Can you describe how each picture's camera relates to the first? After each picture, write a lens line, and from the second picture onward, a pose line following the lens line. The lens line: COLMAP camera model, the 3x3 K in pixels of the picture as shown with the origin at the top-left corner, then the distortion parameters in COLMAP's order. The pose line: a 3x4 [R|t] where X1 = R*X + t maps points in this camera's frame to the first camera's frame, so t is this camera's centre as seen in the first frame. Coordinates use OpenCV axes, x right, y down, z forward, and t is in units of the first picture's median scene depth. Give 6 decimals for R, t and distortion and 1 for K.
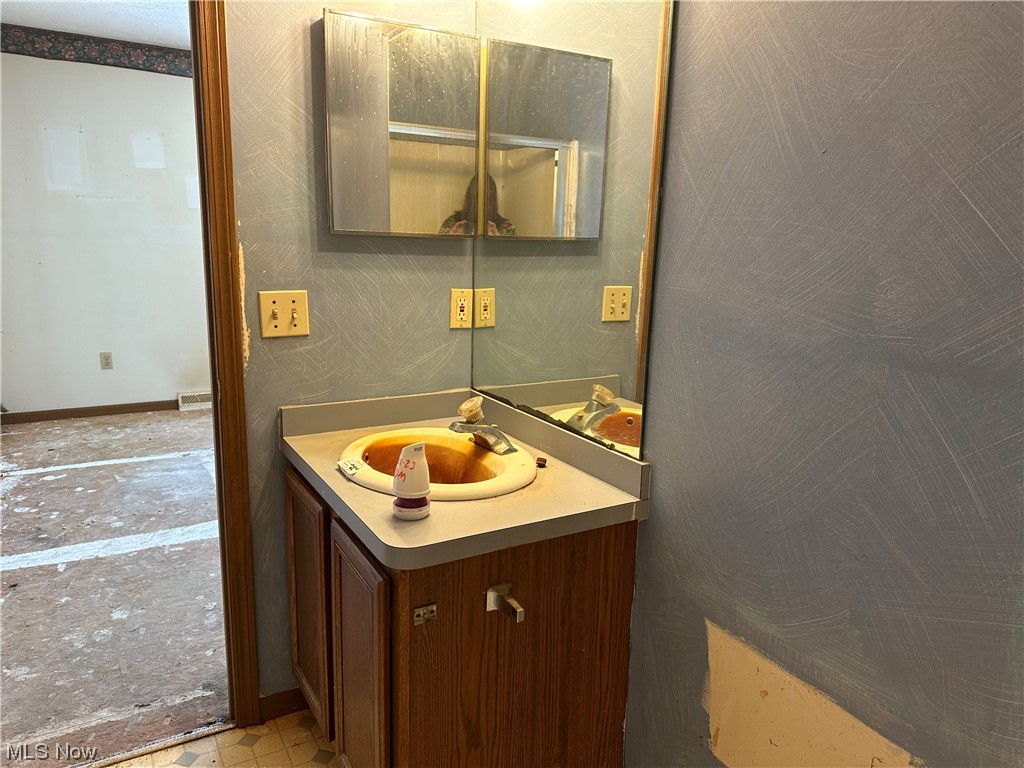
lens RADIAL K [[721.4, 0, 512.7], [0, 721.4, 384.9], [0, 0, 1]] dist [0.003233, -0.001316]
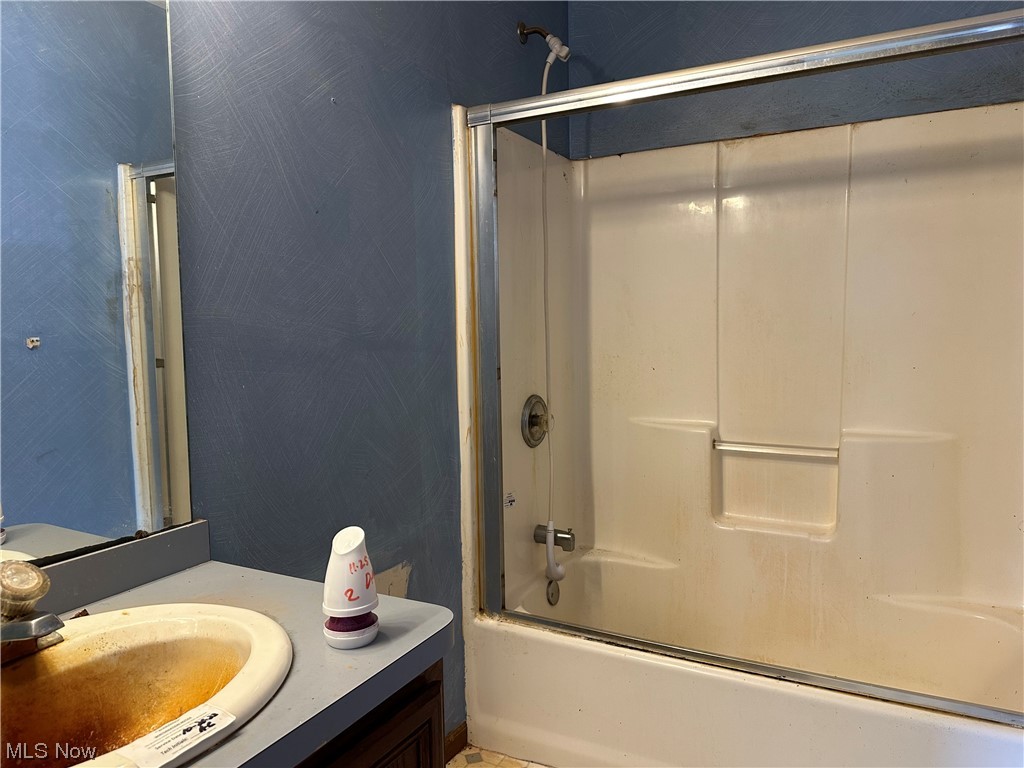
lens RADIAL K [[721.4, 0, 512.7], [0, 721.4, 384.9], [0, 0, 1]] dist [0.003233, -0.001316]
pose [[-0.518121, -0.096459, 0.849851, -0.967225], [0.173654, 0.961062, 0.214952, -0.223276], [-0.837493, 0.258951, -0.481196, 1.383744]]
